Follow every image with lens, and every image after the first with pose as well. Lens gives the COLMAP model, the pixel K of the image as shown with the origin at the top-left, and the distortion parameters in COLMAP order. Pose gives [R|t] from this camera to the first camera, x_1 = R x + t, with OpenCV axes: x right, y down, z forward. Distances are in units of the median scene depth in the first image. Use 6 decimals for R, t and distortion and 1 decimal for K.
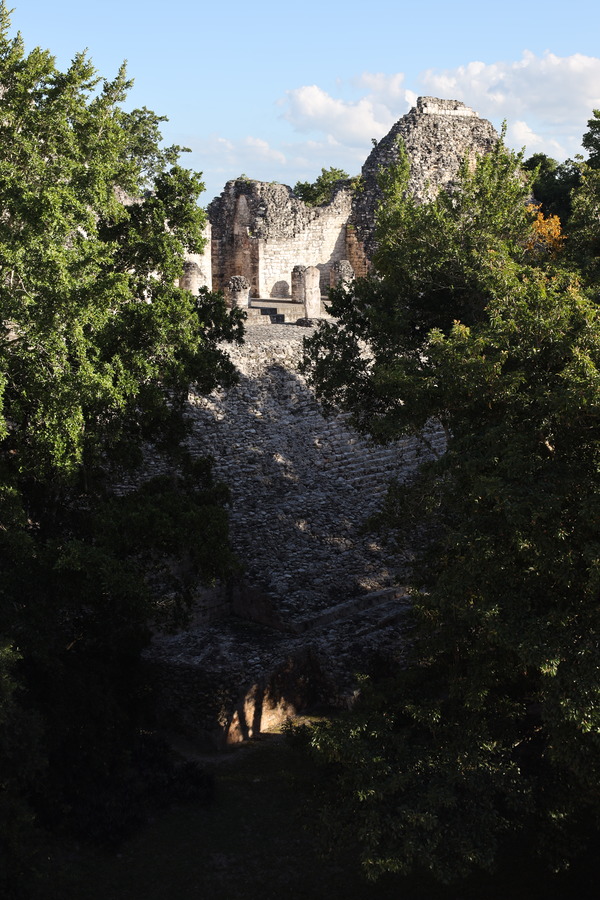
lens RADIAL K [[1278.4, 0, 299.8], [0, 1278.4, 450.1], [0, 0, 1]] dist [0.004145, 0.000000]
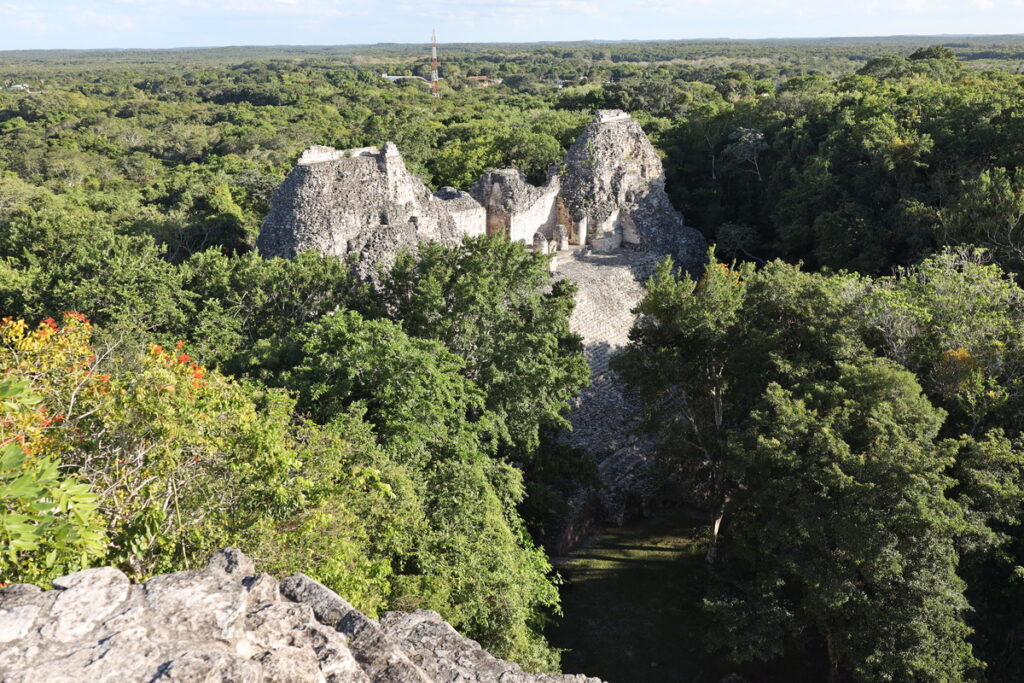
lens RADIAL K [[947.3, 0, 512.5], [0, 947.3, 341.2], [0, 0, 1]] dist [-0.000484, 0.000000]
pose [[0.992084, -0.034519, 0.120736, -0.175087], [0.017877, 0.990507, 0.136293, -0.163466], [-0.124294, -0.133056, 0.983284, -0.200257]]
